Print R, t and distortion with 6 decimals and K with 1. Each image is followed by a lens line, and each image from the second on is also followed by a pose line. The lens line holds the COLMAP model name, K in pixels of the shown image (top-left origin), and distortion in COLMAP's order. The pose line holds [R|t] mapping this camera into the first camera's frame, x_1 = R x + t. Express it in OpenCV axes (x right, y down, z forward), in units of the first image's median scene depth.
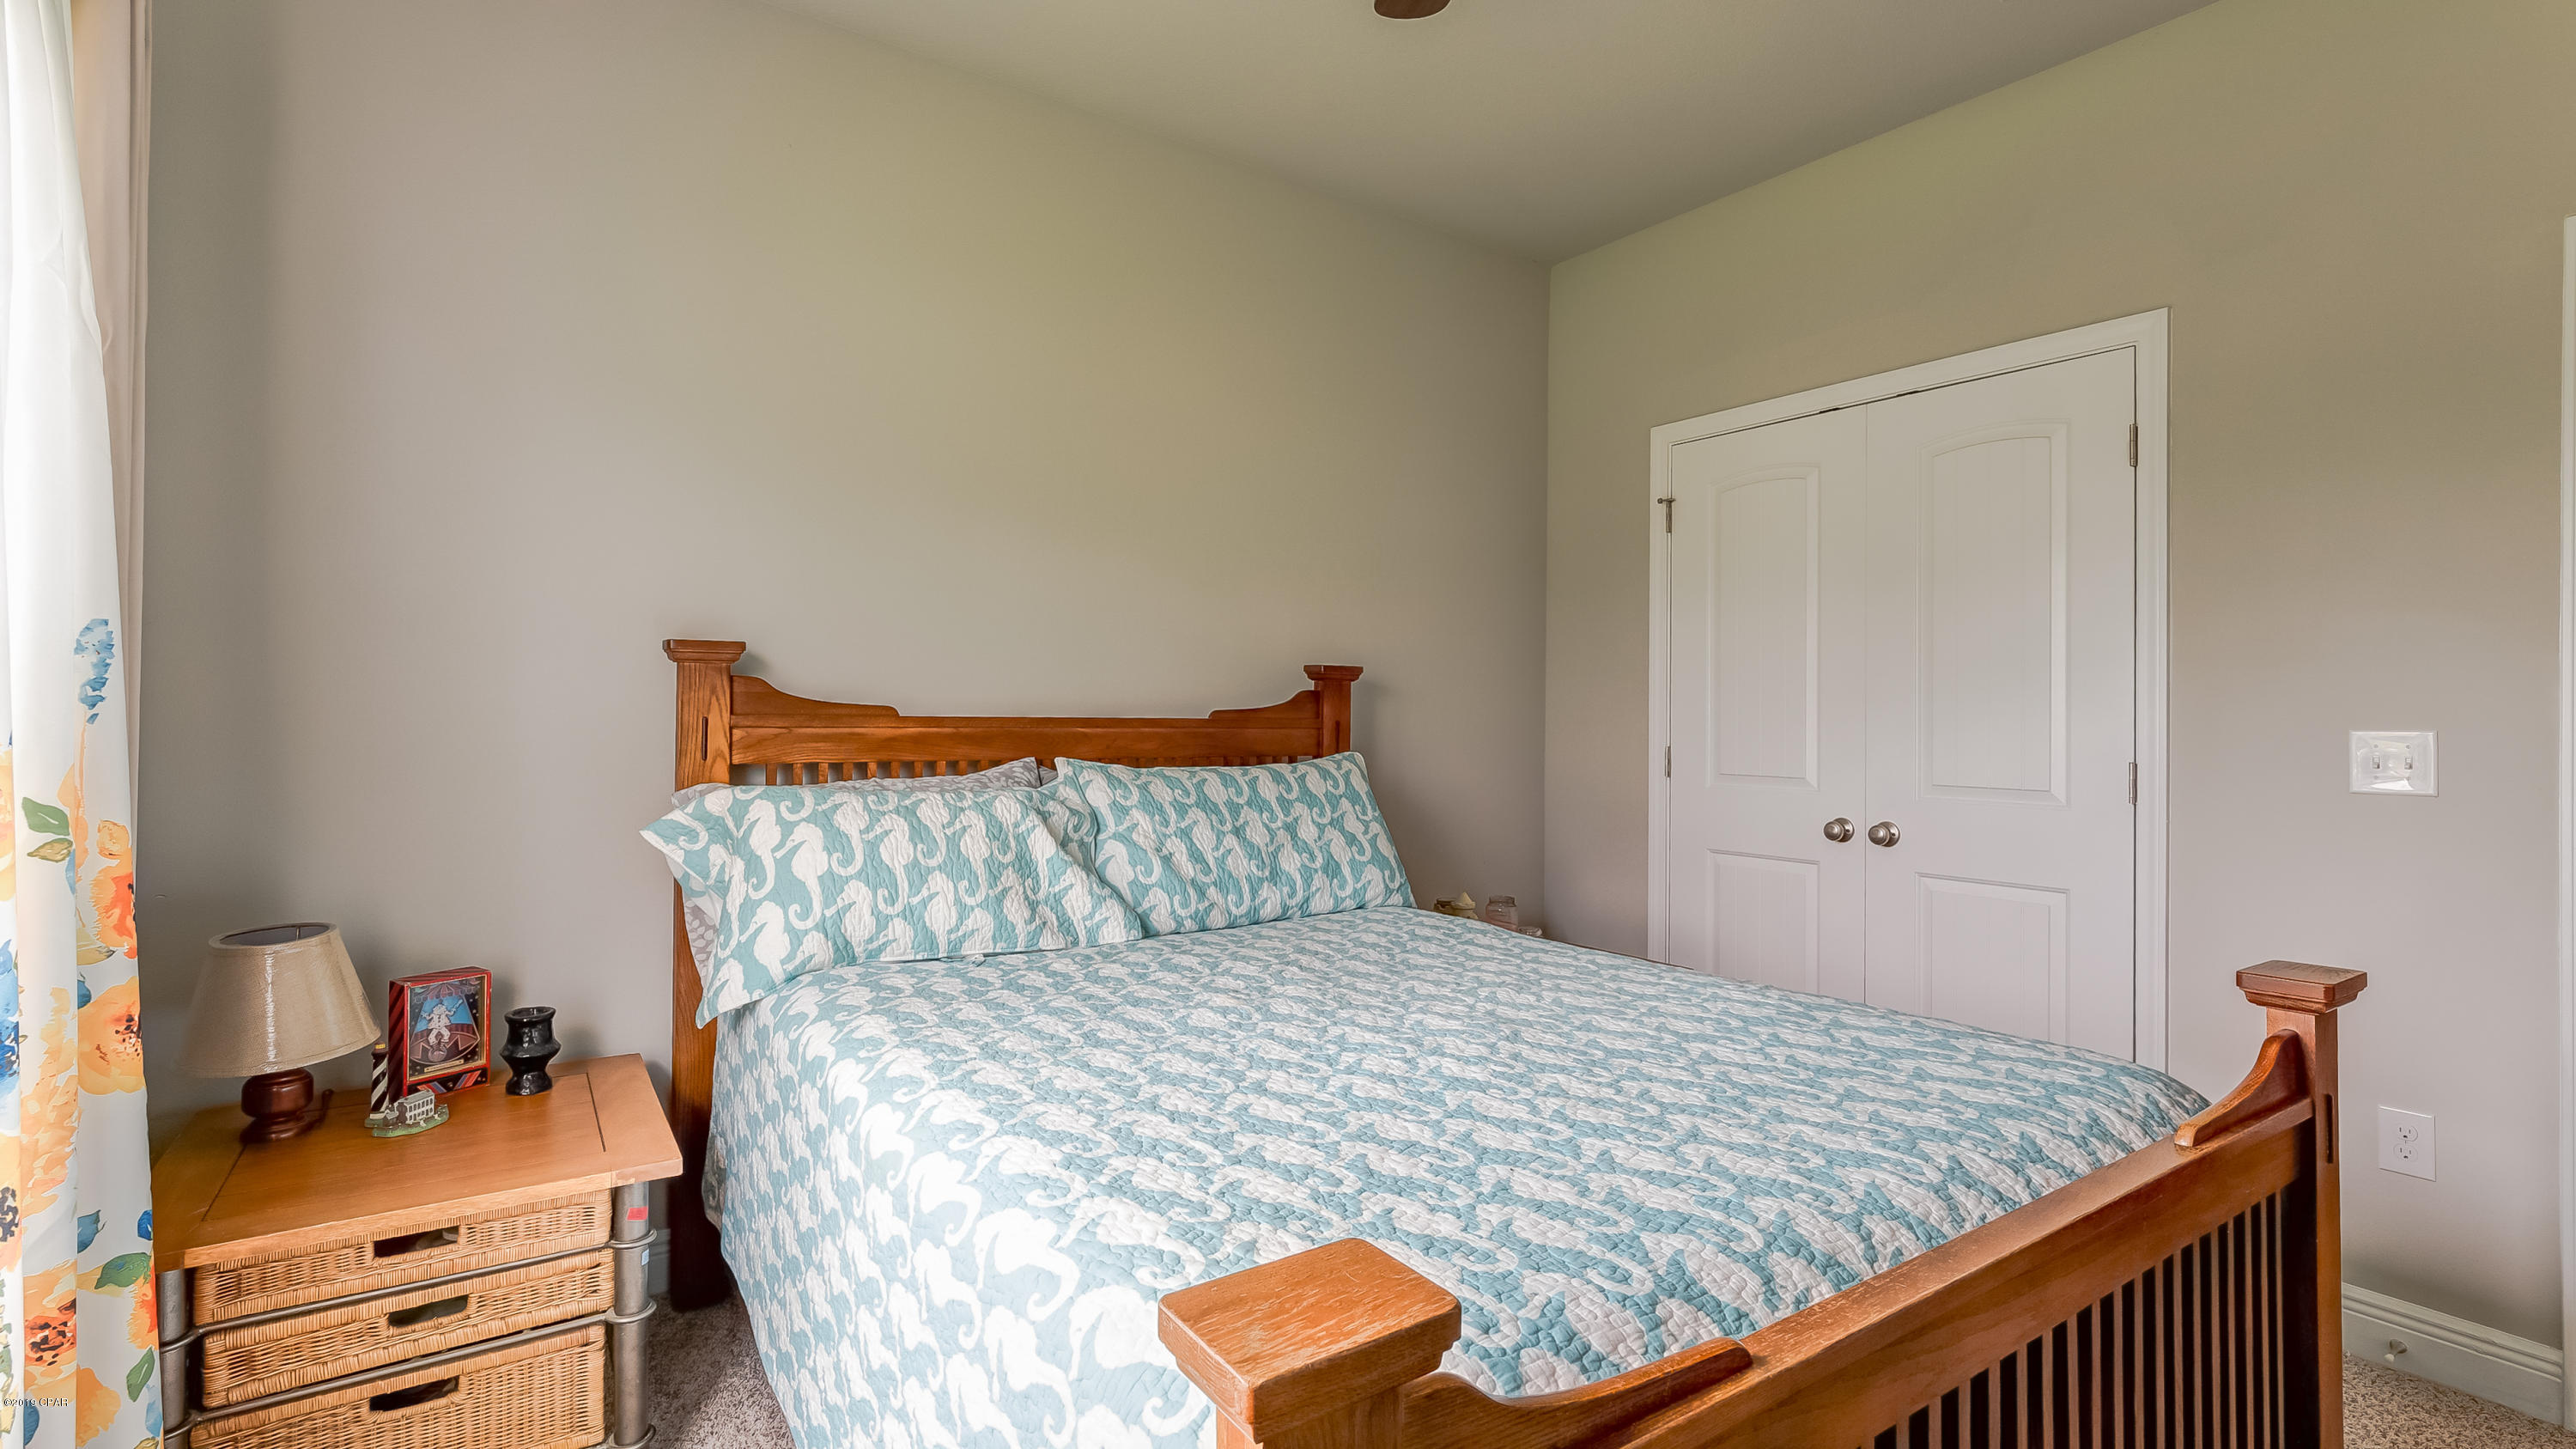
lens RADIAL K [[1151.6, 0, 1285.5], [0, 1151.6, 715.0], [0, 0, 1]] dist [-0.009424, 0.005646]
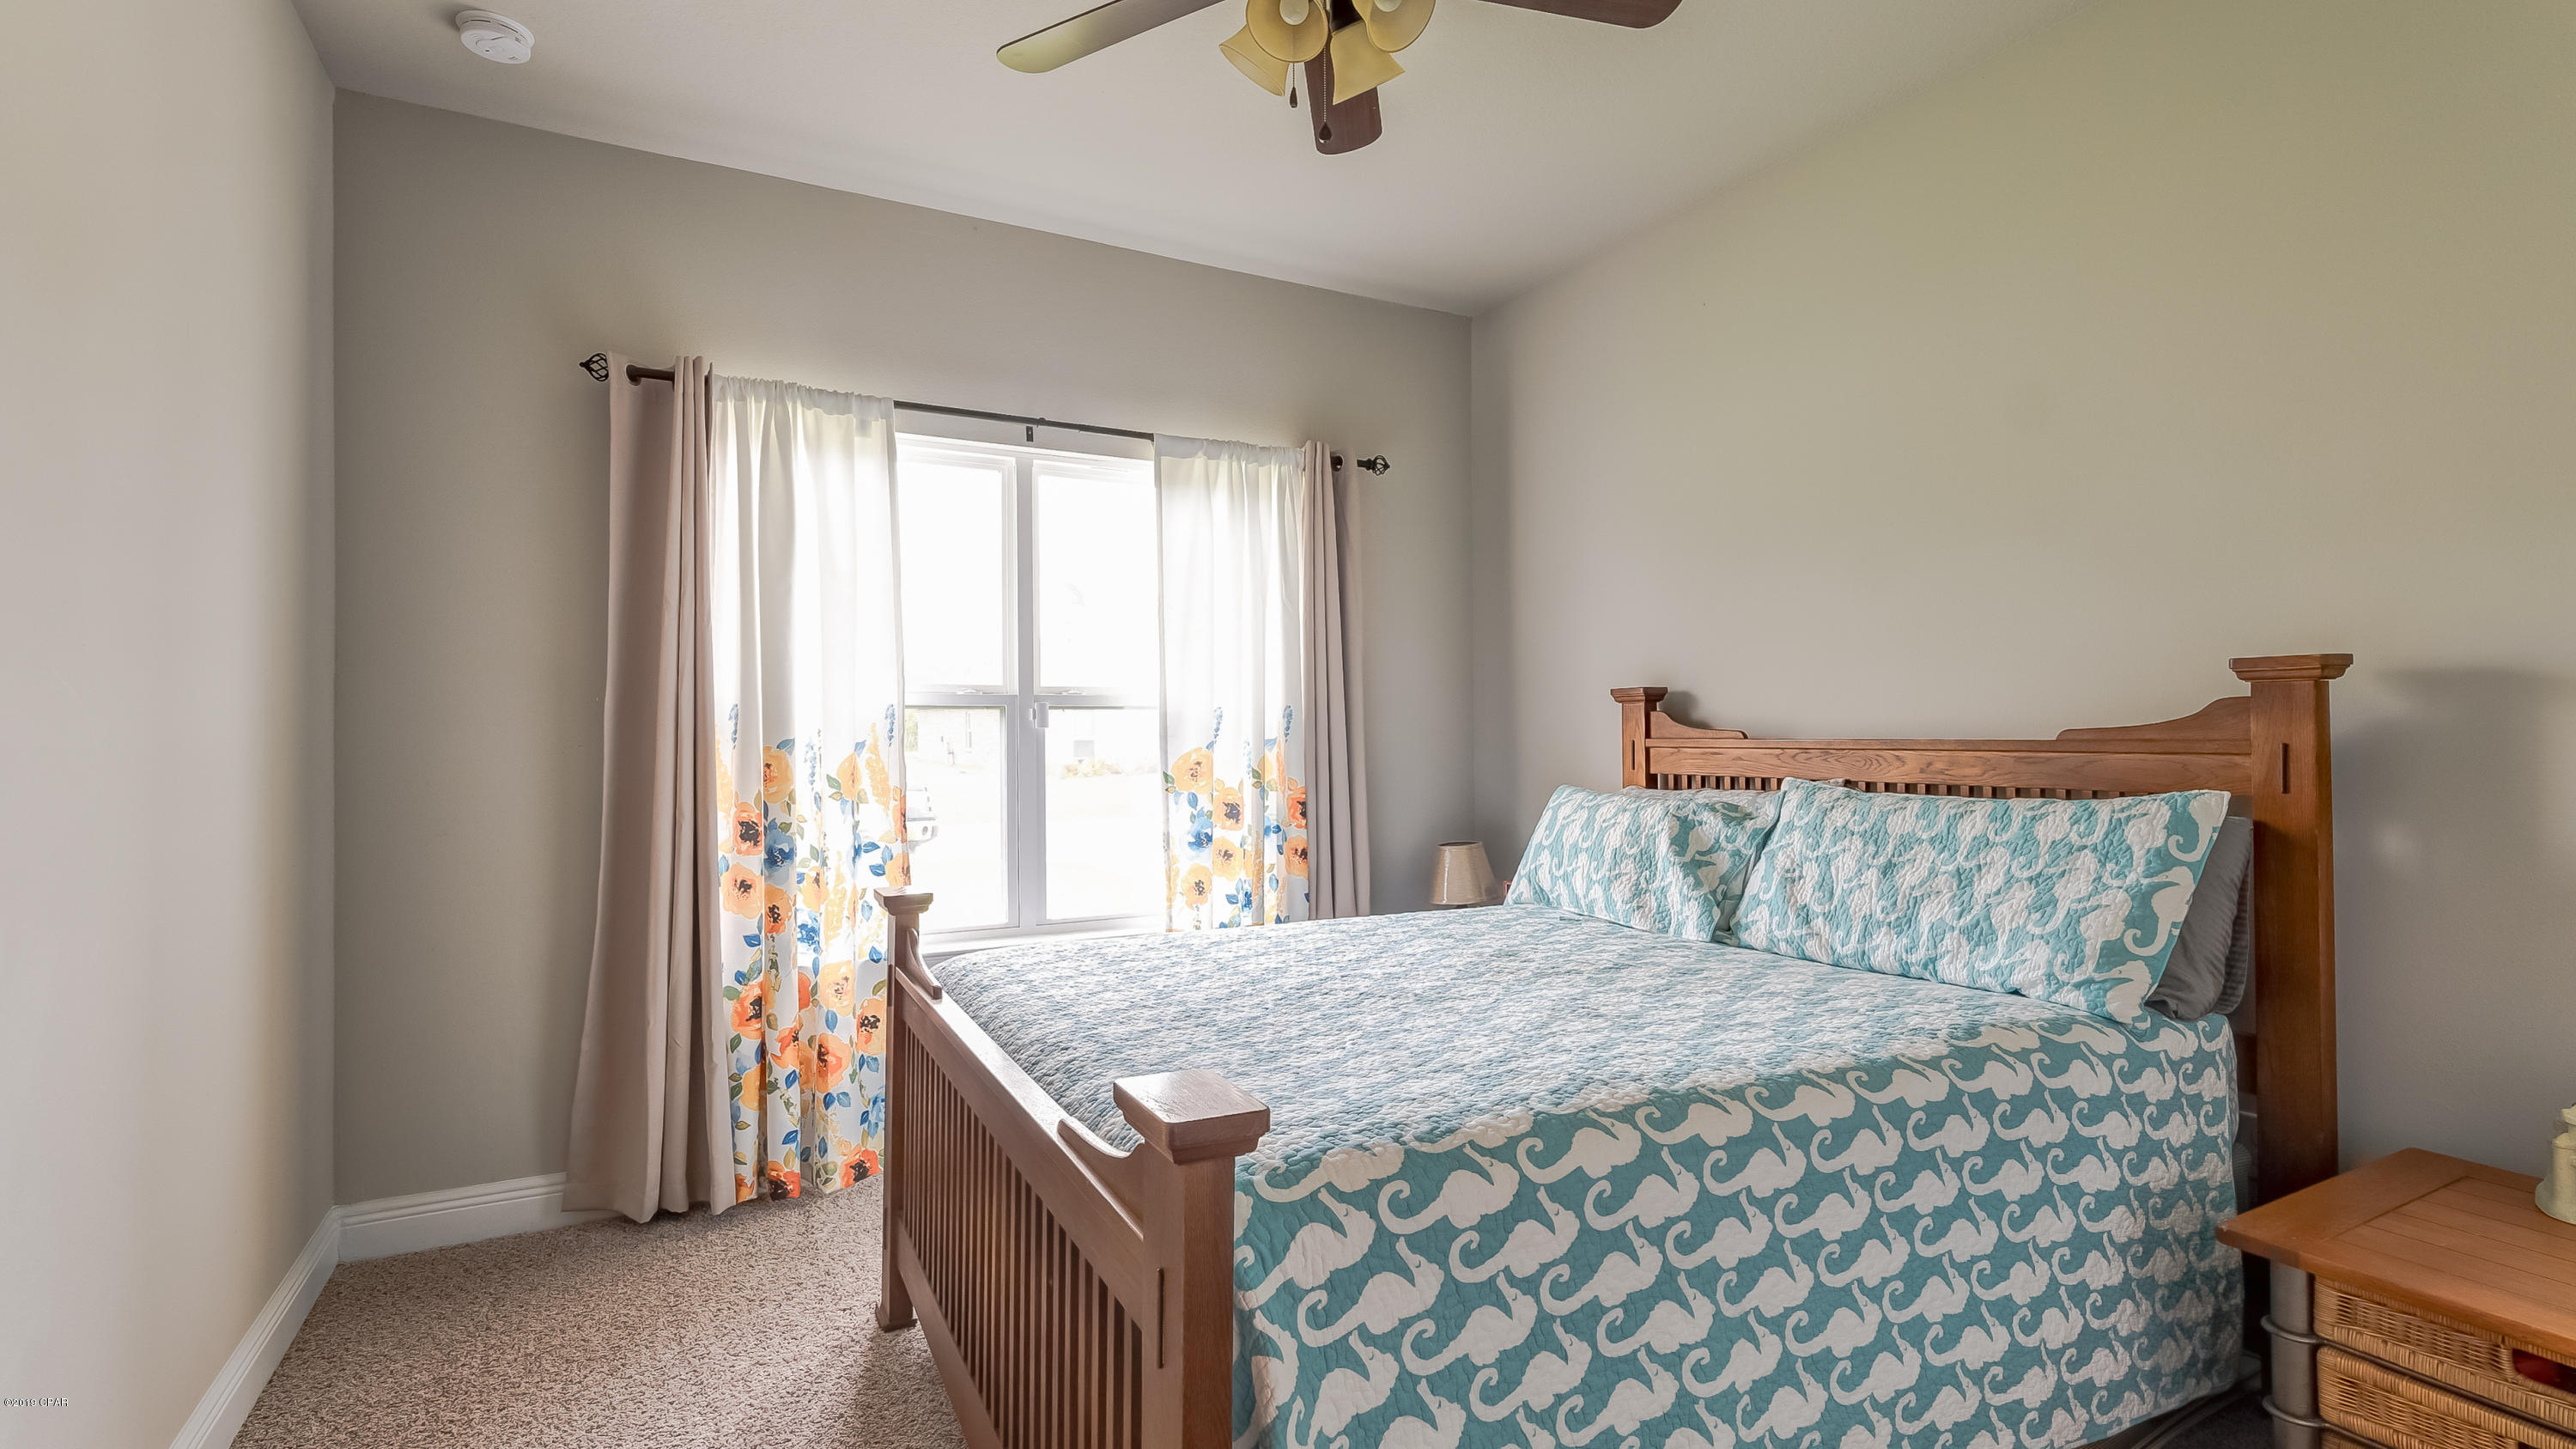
lens RADIAL K [[1151.6, 0, 1287.2], [0, 1151.6, 726.8], [0, 0, 1]] dist [-0.009424, 0.005646]
pose [[-0.099451, -0.016049, -0.994913, 0.901595], [0.002932, 0.999861, -0.016422, 0.006488], [0.995038, -0.004551, -0.099390, 0.640603]]
